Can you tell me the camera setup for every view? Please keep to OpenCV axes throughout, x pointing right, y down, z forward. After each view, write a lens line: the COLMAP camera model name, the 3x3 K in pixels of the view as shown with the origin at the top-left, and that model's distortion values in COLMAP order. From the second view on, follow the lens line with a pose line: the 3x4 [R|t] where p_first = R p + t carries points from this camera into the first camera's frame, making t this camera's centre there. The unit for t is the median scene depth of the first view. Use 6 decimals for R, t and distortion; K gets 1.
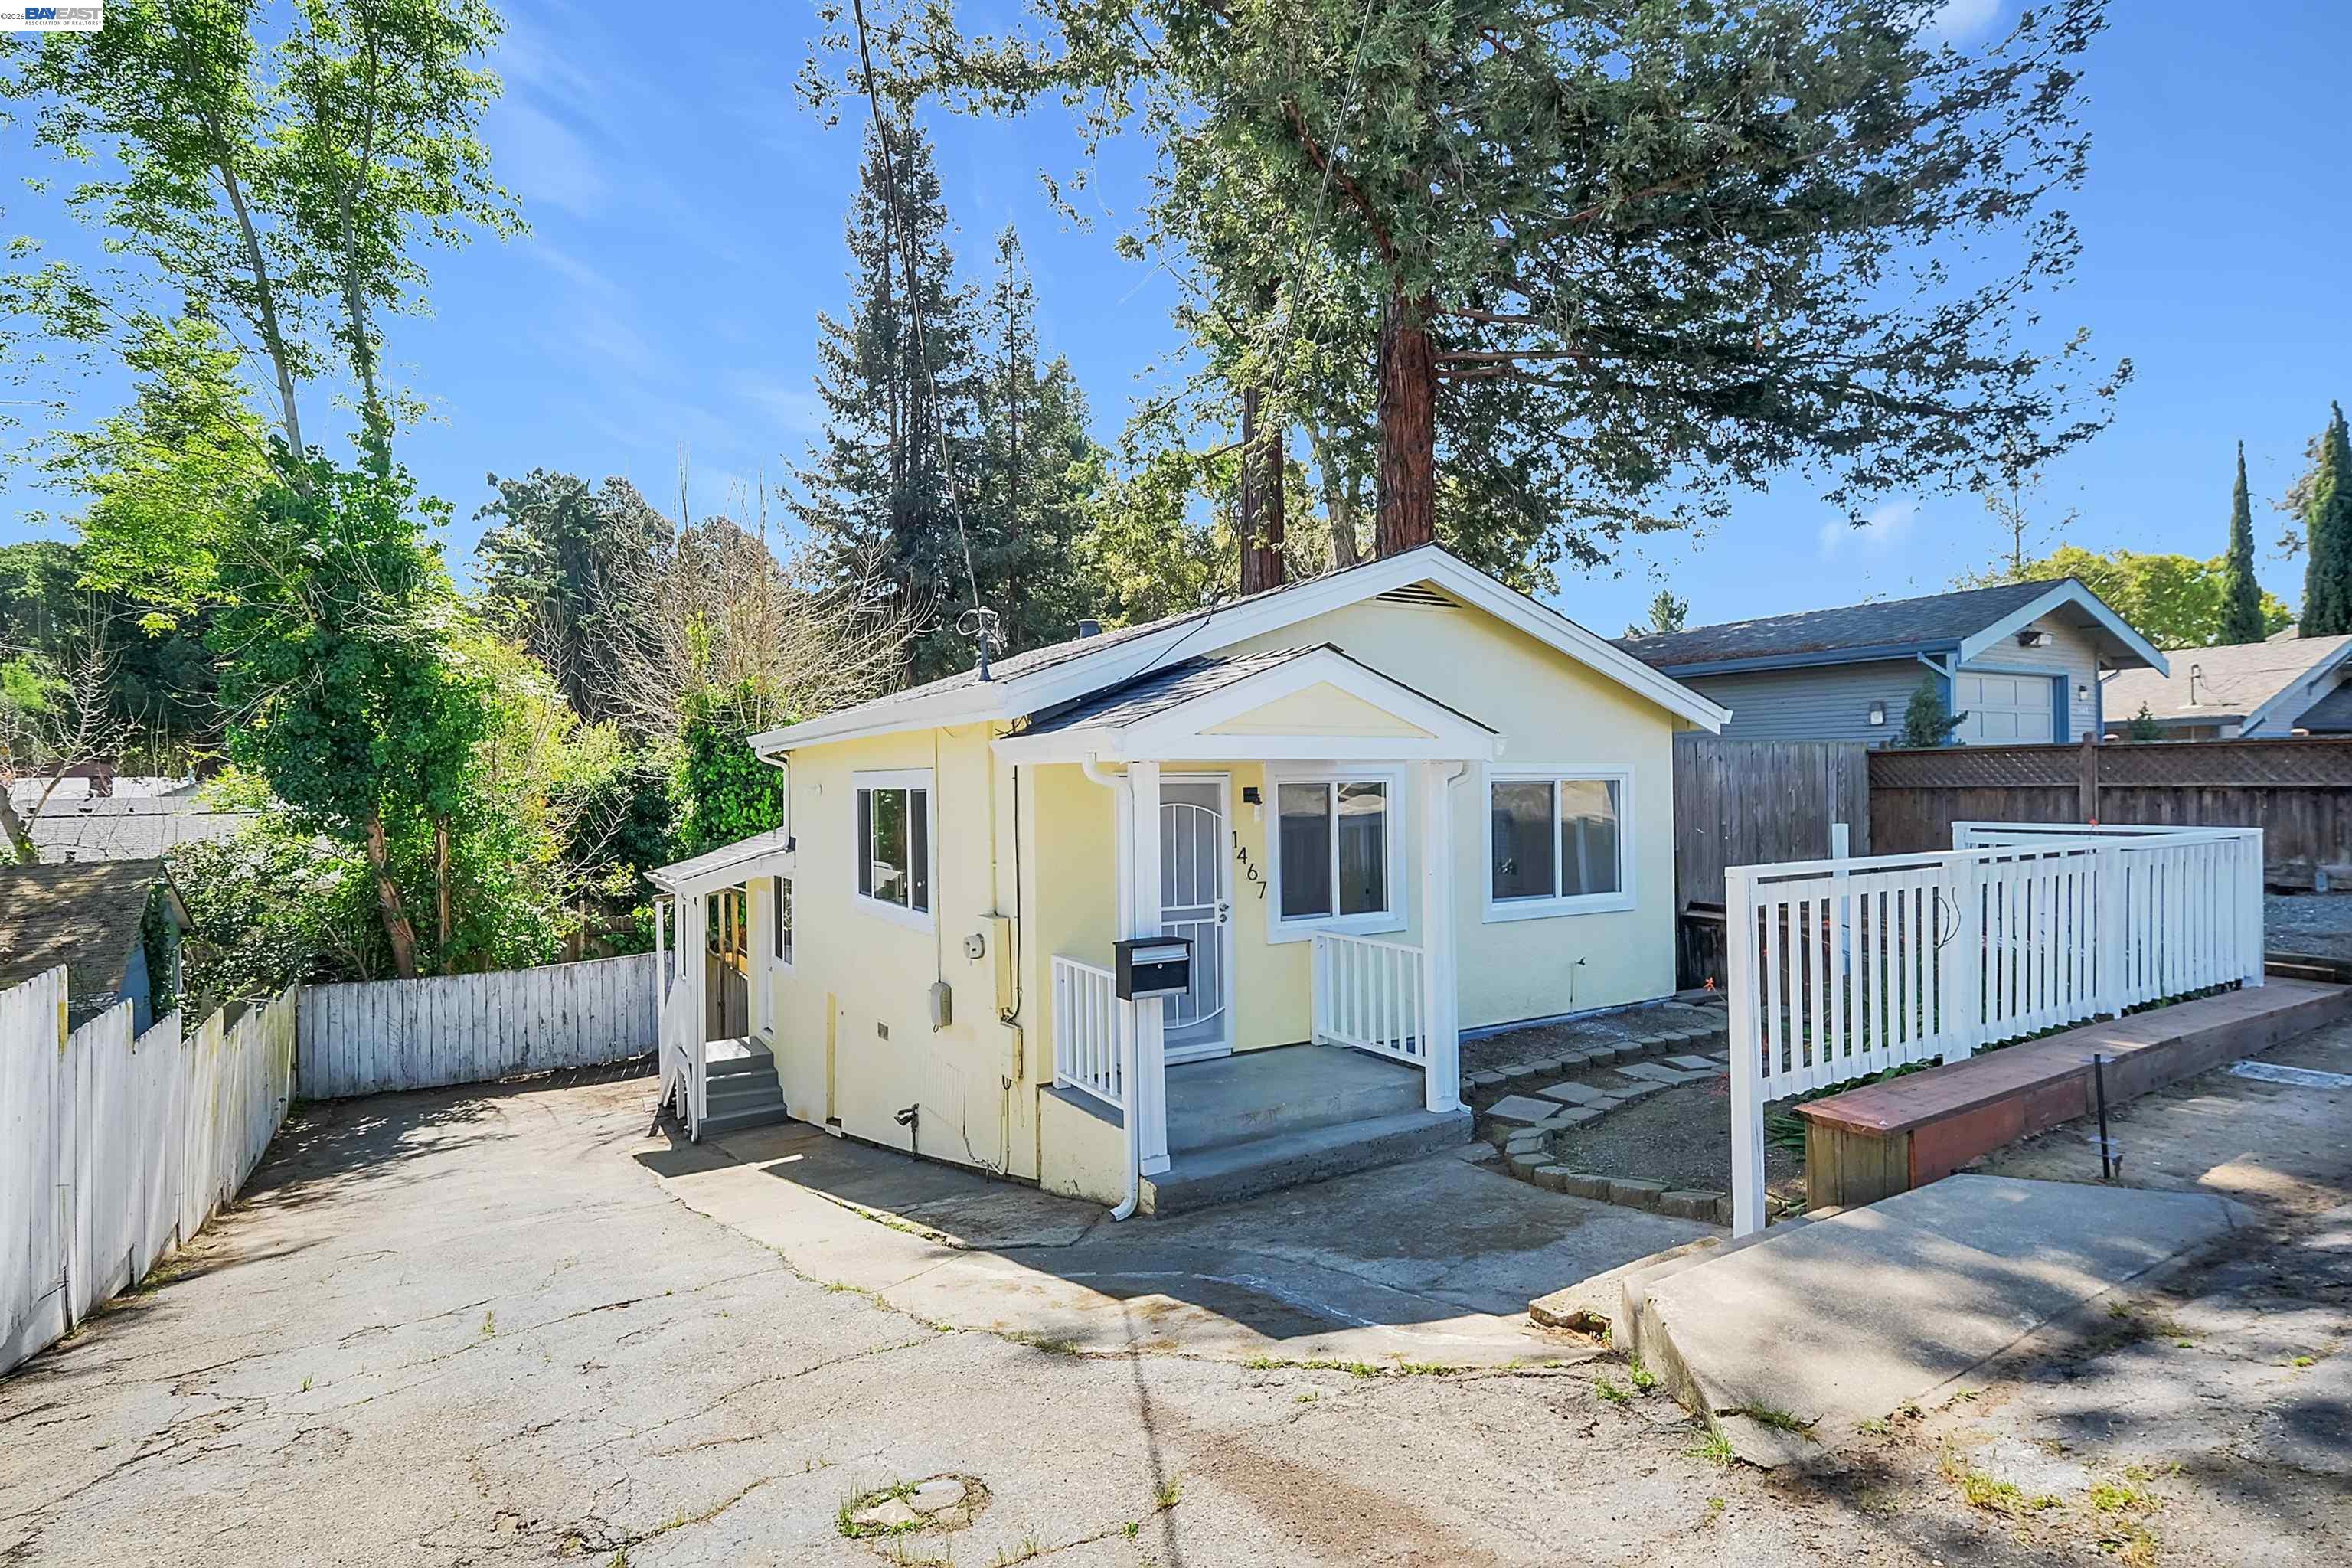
lens RADIAL K [[1111.1, 0, 1180.9], [0, 1111.1, 788.7], [0, 0, 1]] dist [0.025572, 0.000581]
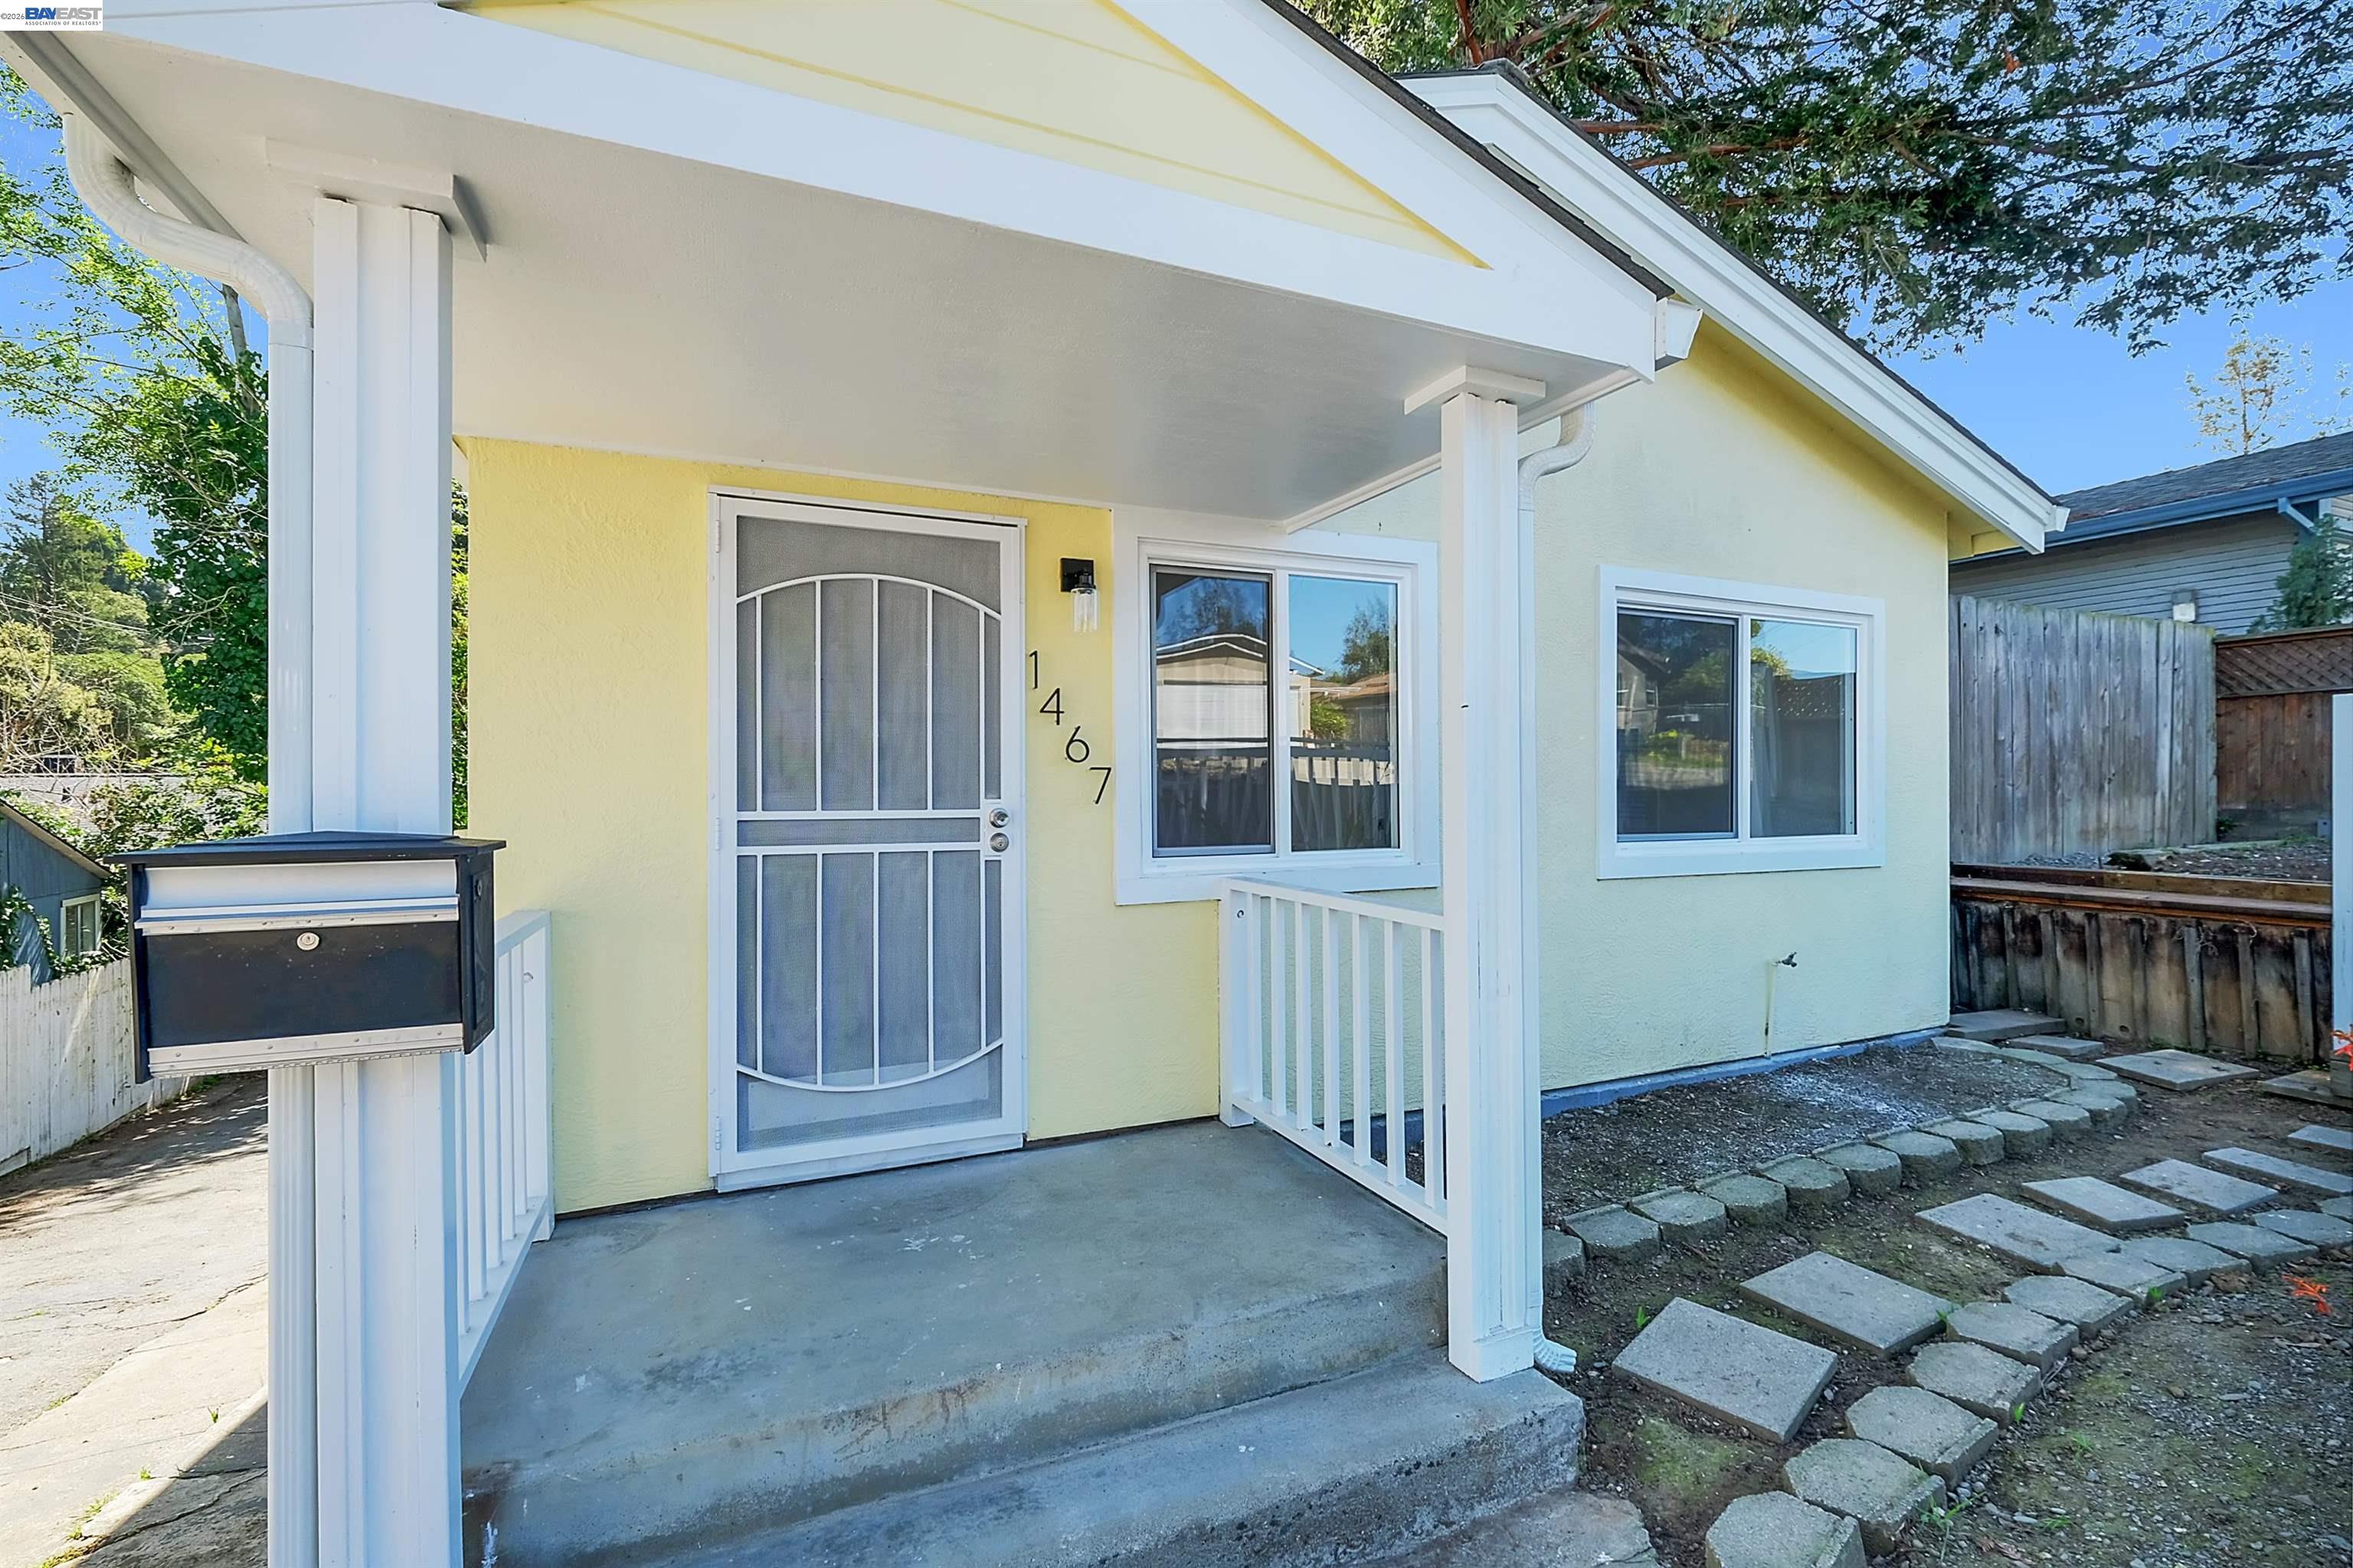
lens RADIAL K [[1048.8, 0, 1165.3], [0, 1048.8, 782.1], [0, 0, 1]] dist [0.010785, -0.000202]
pose [[0.994024, 0.008440, -0.108833, 0.140037], [-0.008479, 0.999964, 0.000107, 0.085978], [0.108830, 0.000816, 0.994060, 0.552836]]
